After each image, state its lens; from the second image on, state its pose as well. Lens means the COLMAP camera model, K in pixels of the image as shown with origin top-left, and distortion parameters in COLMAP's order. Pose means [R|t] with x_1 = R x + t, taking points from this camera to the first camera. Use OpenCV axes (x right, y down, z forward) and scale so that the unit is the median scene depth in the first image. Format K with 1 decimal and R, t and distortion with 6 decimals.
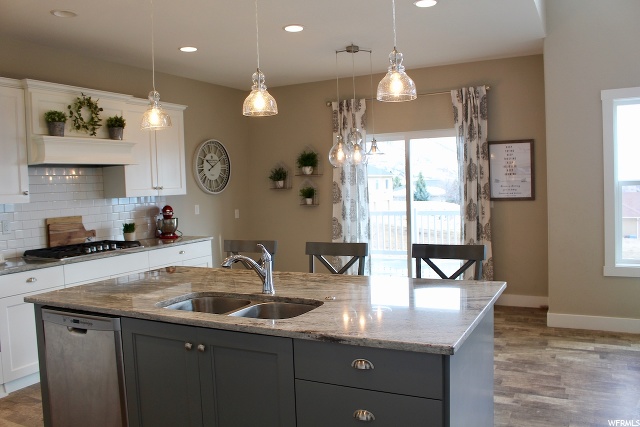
lens RADIAL K [[555.5, 0, 341.3], [0, 555.5, 214.7], [0, 0, 1]] dist [-0.016606, -0.008119]
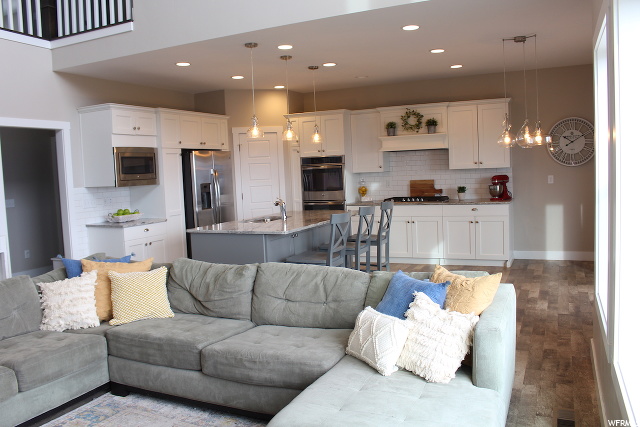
lens RADIAL K [[539.2, 0, 320.0], [0, 539.2, 213.5], [0, 0, 1]] dist [-0.090539, -0.001108]
pose [[0.047414, 0.119006, -0.991761, 1.024107], [-0.015922, 0.992841, 0.118375, -0.075996], [0.998748, 0.010178, 0.048969, 0.550394]]
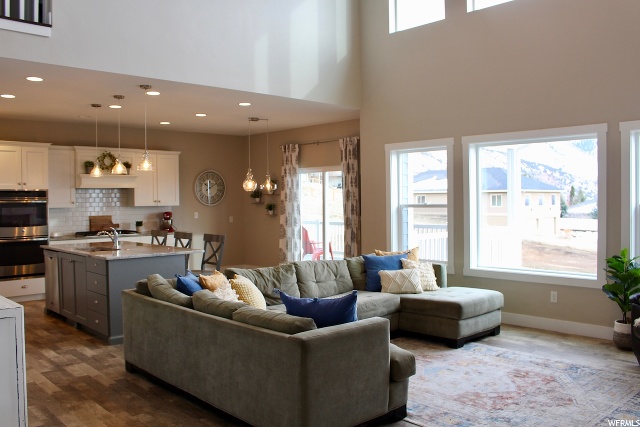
lens RADIAL K [[539.2, 0, 320.0], [0, 539.2, 213.5], [0, 0, 1]] dist [-0.090539, -0.001108]
pose [[0.934834, 0.035981, -0.353257, 0.736175], [-0.043883, 0.998933, -0.014383, -0.009181], [0.352363, 0.028948, 0.935416, -0.367666]]
